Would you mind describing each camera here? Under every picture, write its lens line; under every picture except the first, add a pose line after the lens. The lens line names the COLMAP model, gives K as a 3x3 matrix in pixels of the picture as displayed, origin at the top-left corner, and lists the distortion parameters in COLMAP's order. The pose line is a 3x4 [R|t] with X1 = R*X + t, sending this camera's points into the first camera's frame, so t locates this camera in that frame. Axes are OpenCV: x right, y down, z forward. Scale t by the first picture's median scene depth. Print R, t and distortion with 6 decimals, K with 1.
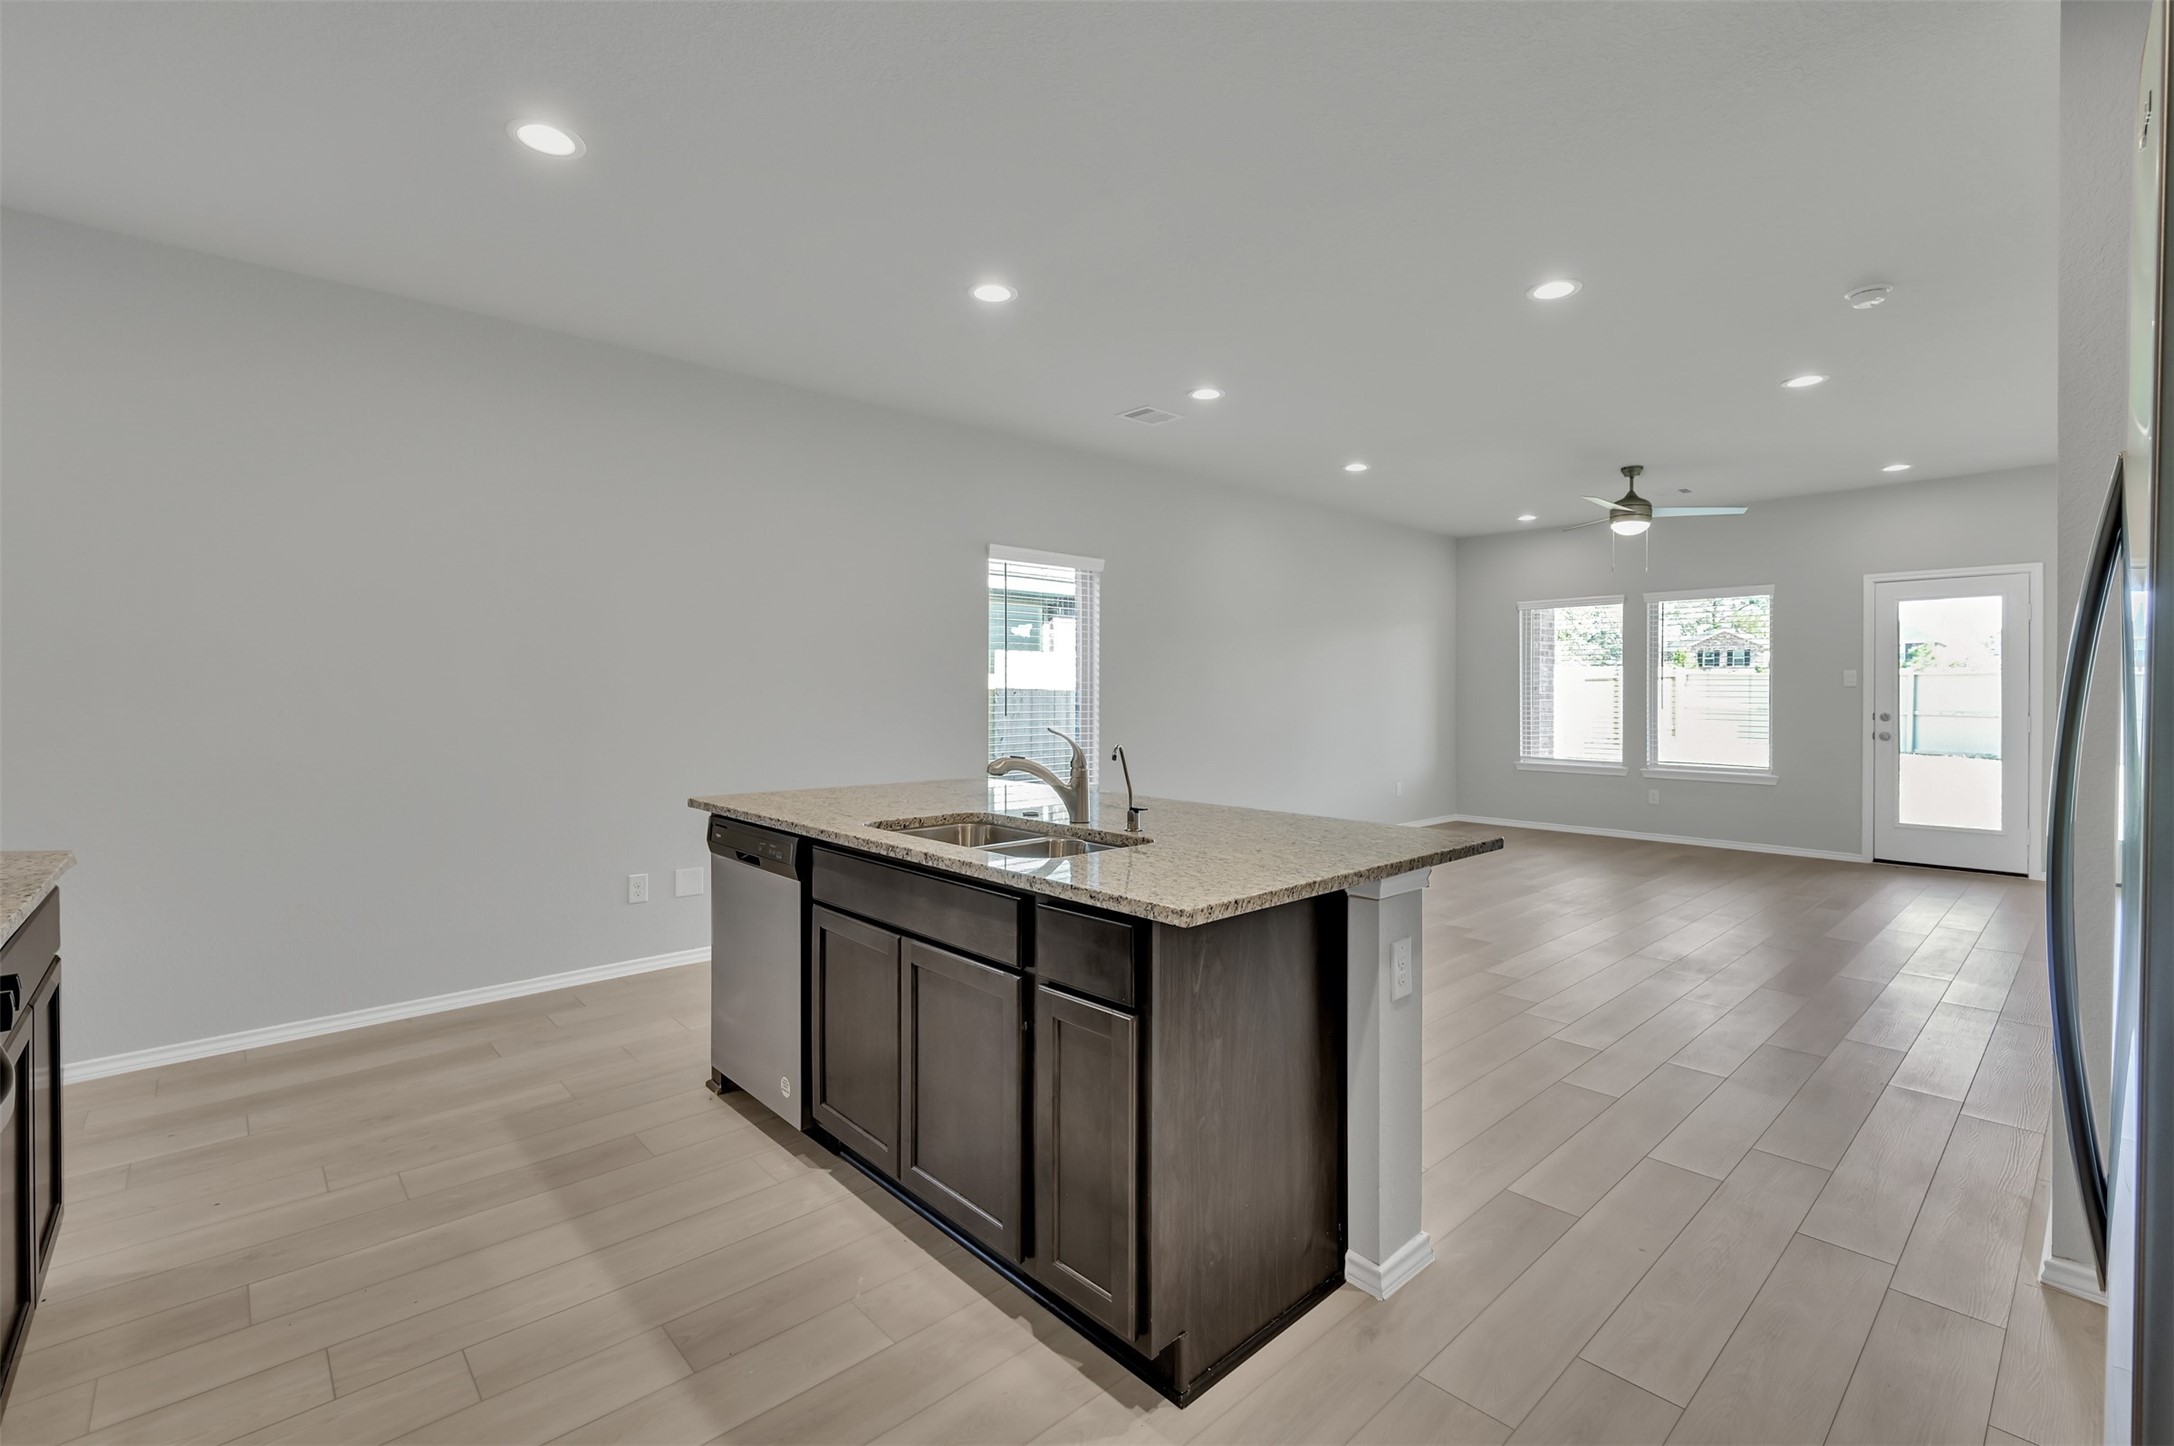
lens RADIAL K [[973.0, 0, 1077.0], [0, 973.0, 693.5], [0, 0, 1]] dist [-0.002890, 0.000665]
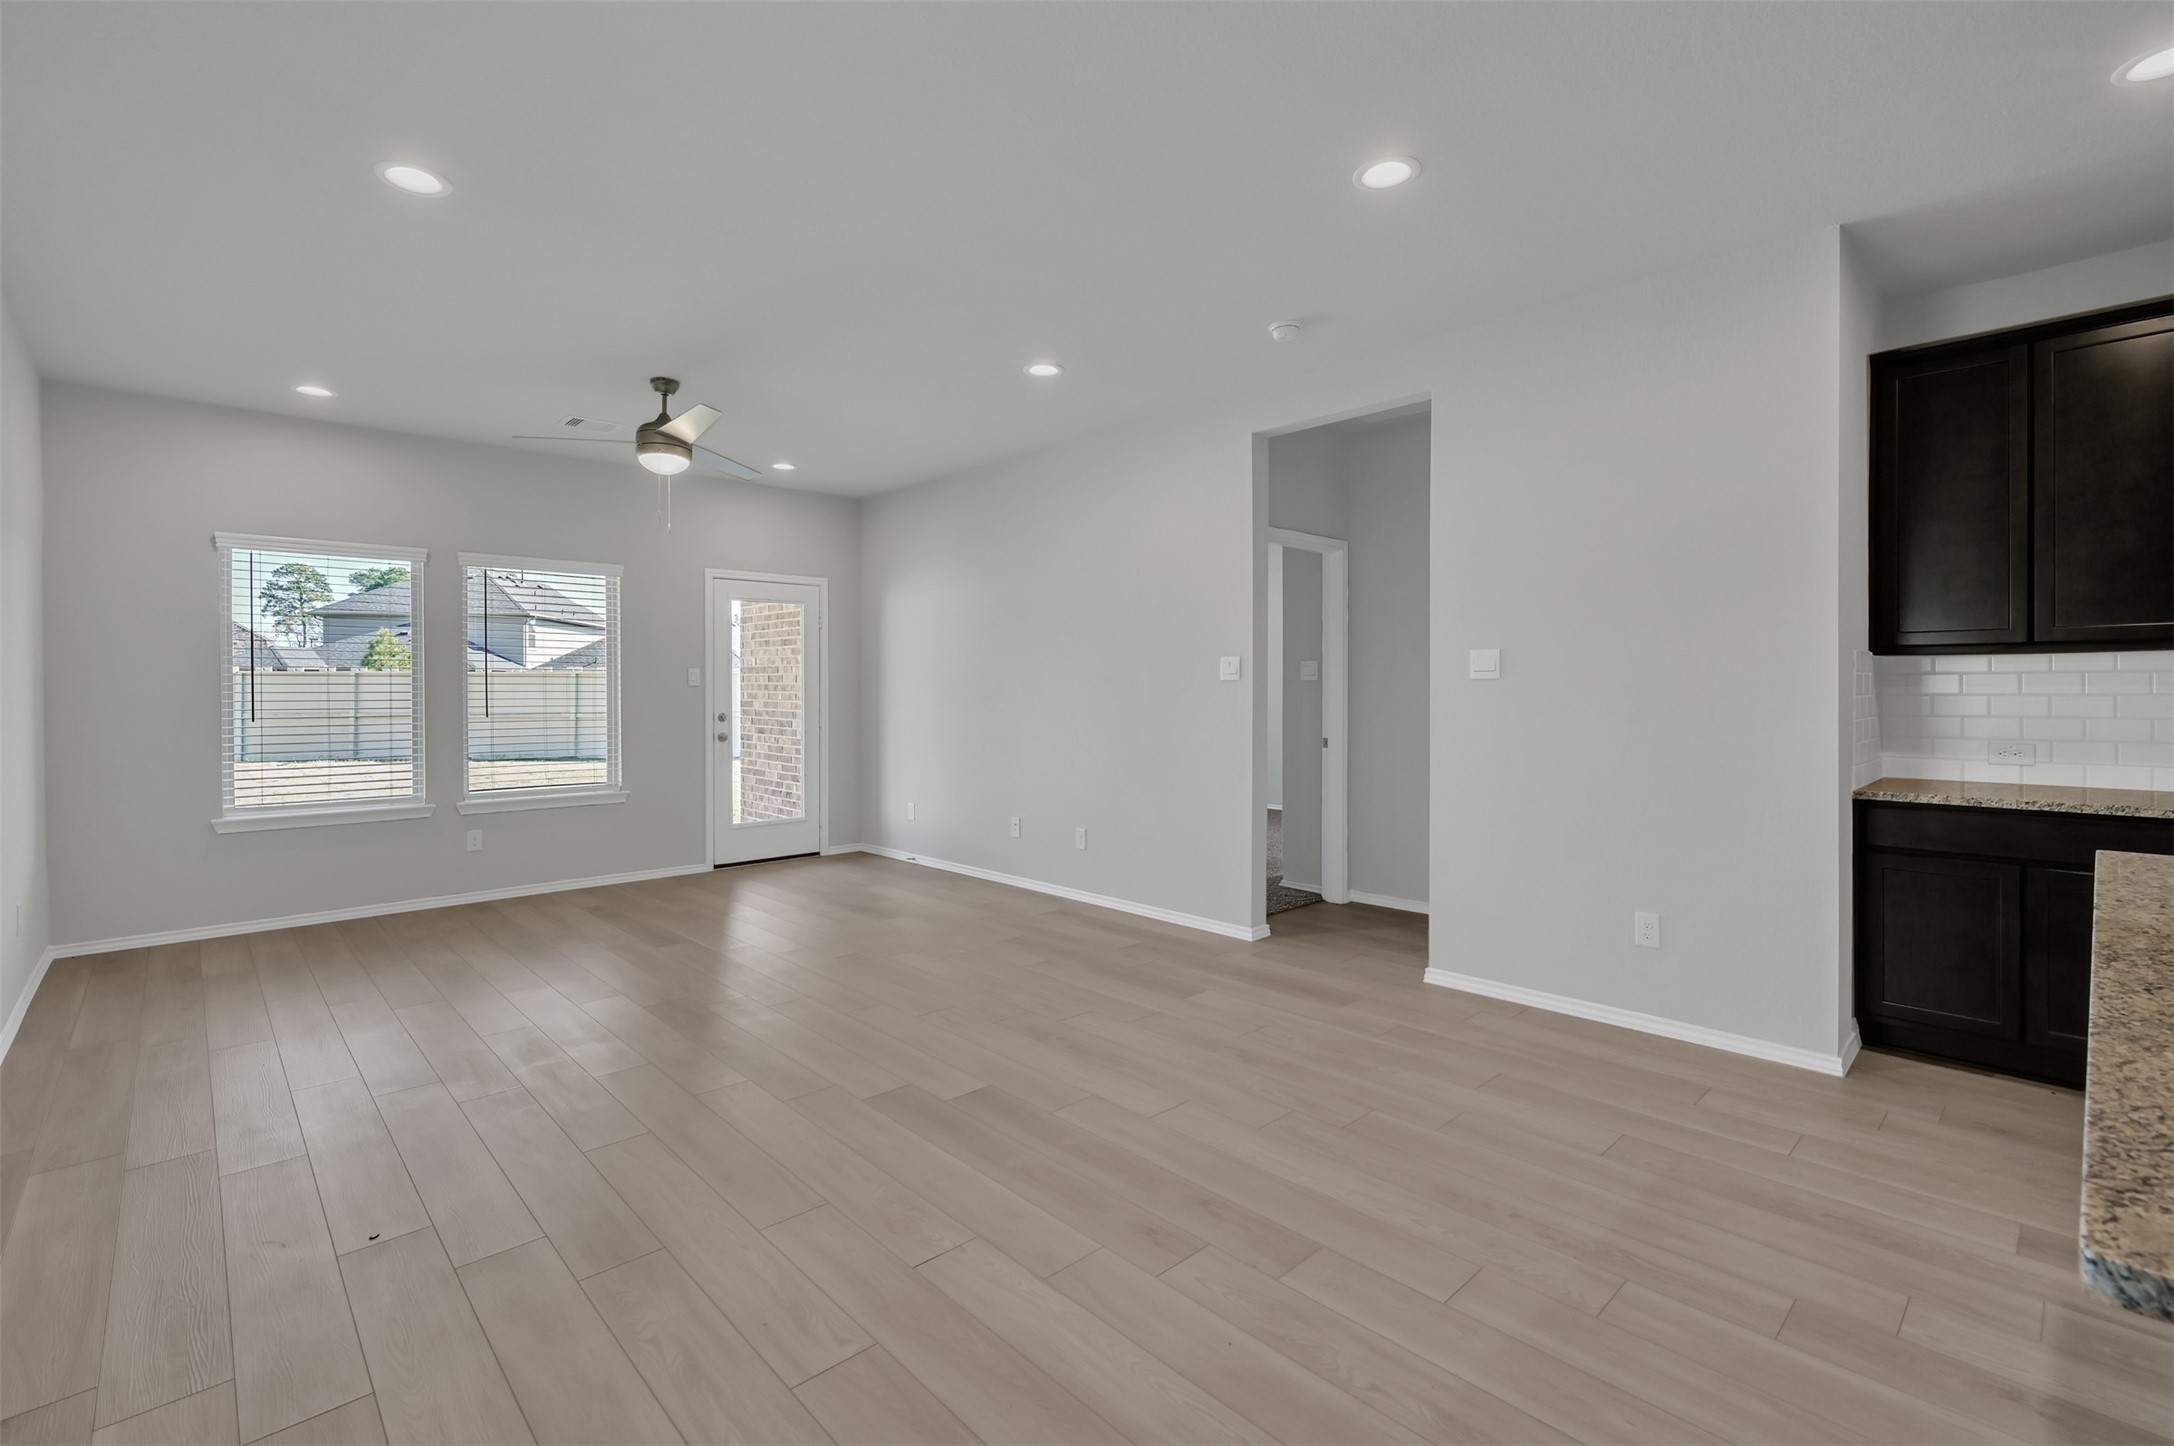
lens RADIAL K [[973.0, 0, 1095.8], [0, 973.0, 692.1], [0, 0, 1]] dist [-0.002890, 0.000665]
pose [[-0.031147, -0.004653, 0.999504, -0.148399], [0.006050, 0.999970, 0.004844, -0.003381], [-0.999497, 0.006198, -0.031118, 0.649995]]
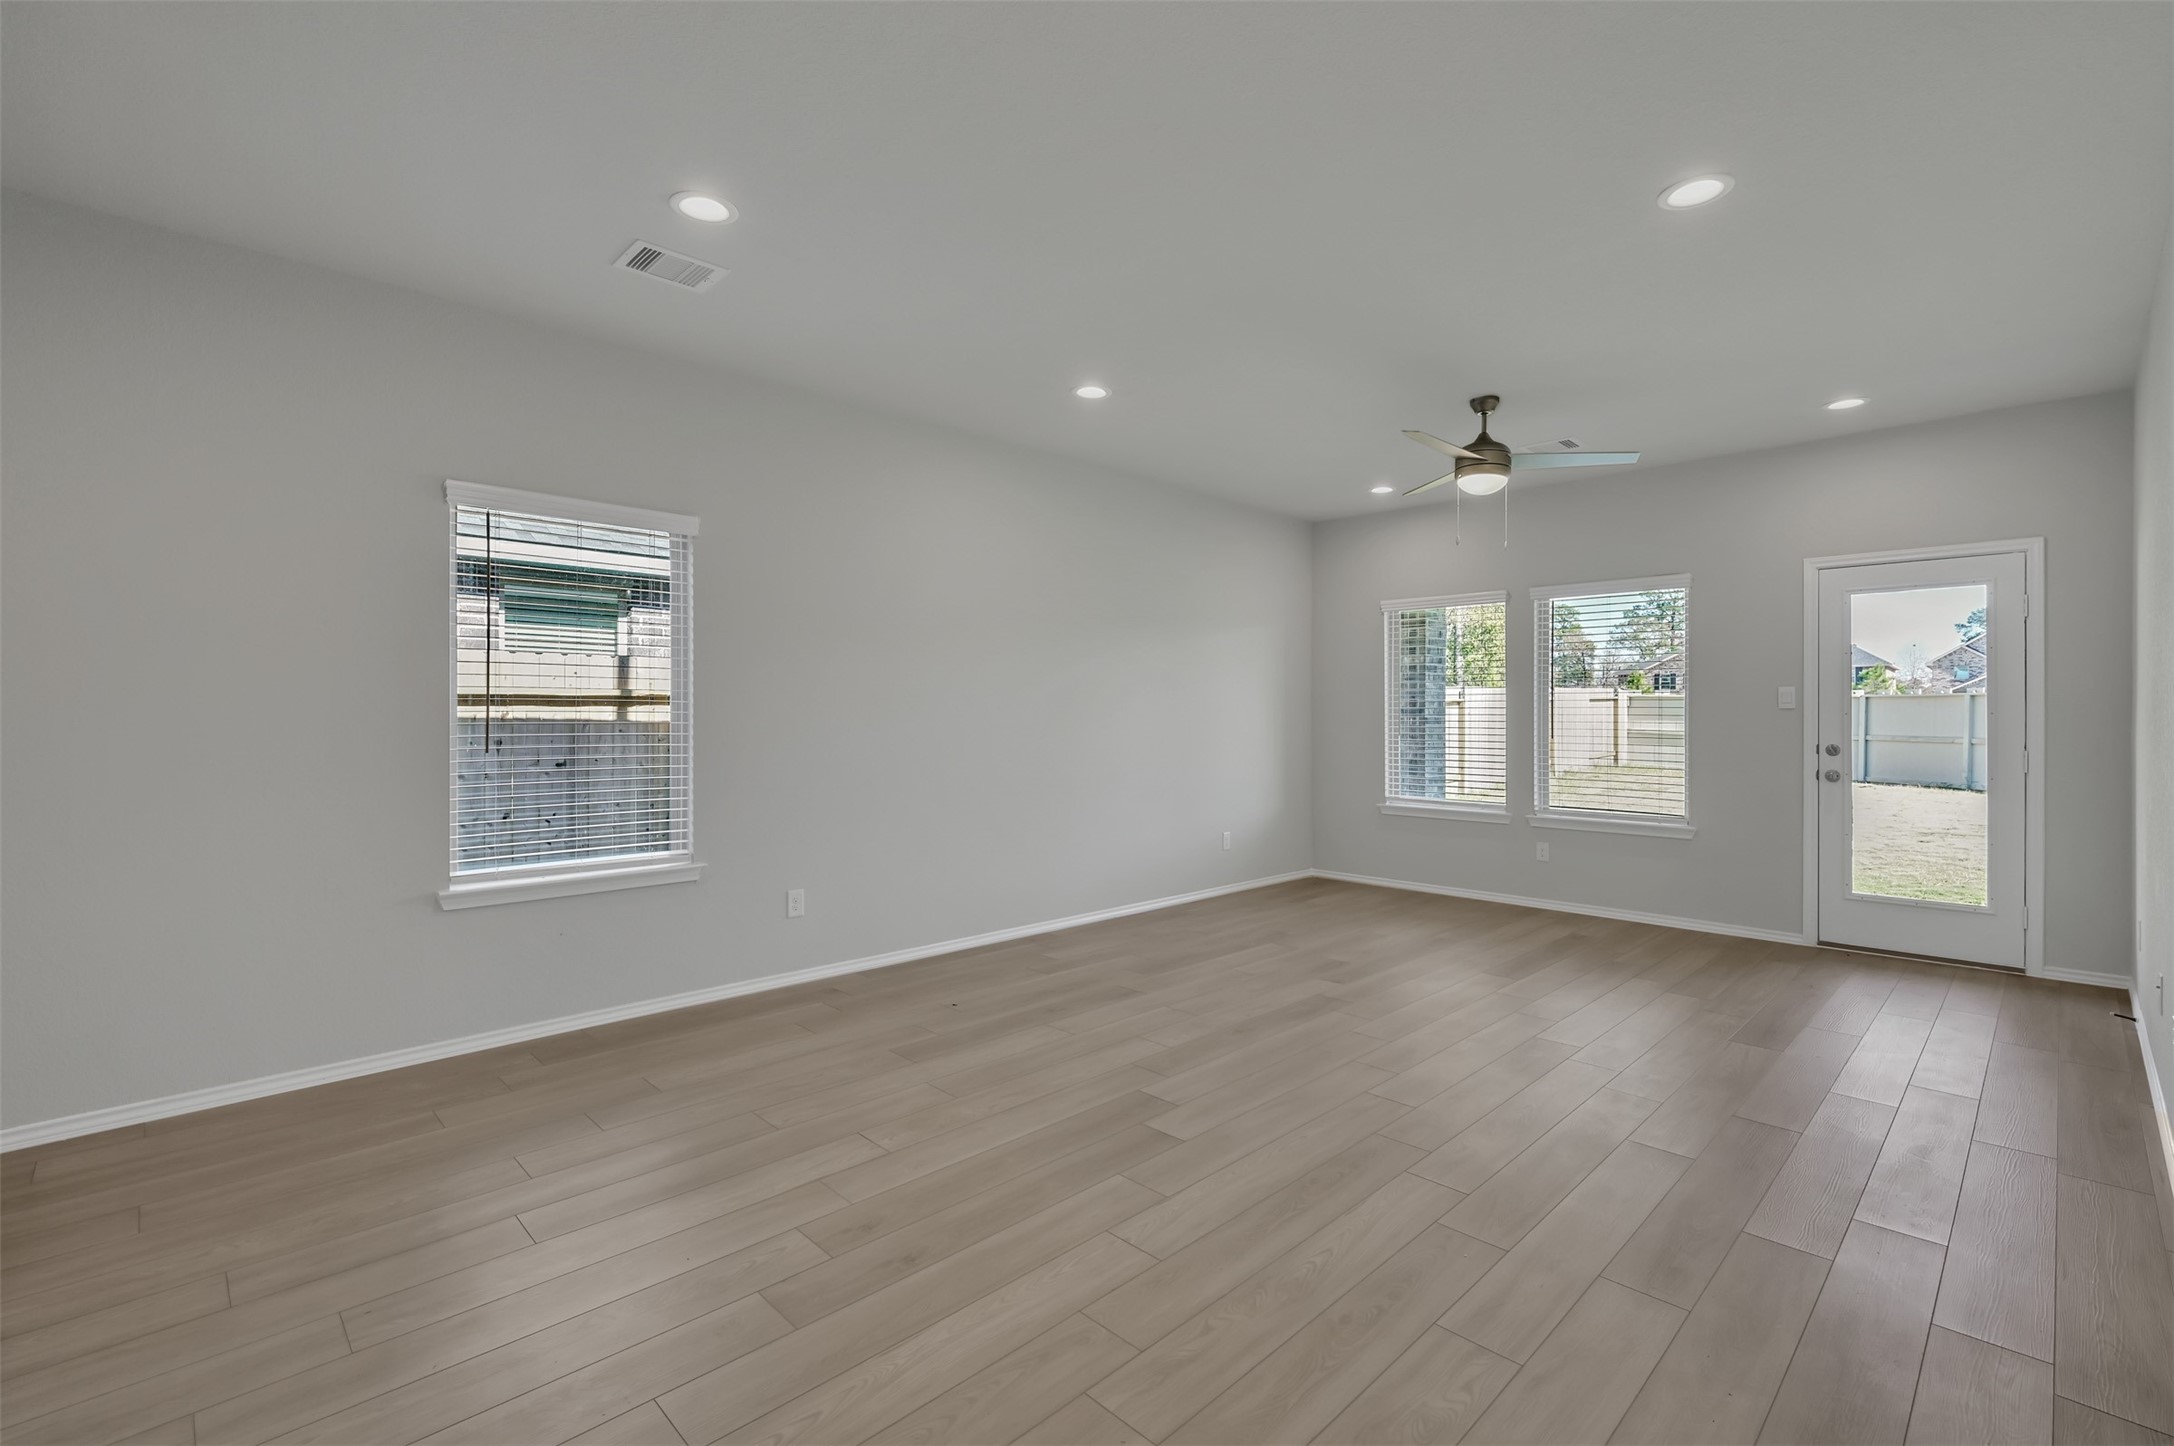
lens RADIAL K [[973.0, 0, 1092.6], [0, 973.0, 711.5], [0, 0, 1]] dist [-0.002890, 0.000665]
pose [[0.999199, 0.000177, 0.040018, 0.236679], [0.000021, 0.999988, -0.004936, -0.001301], [-0.040018, 0.004933, 0.999187, 0.280175]]
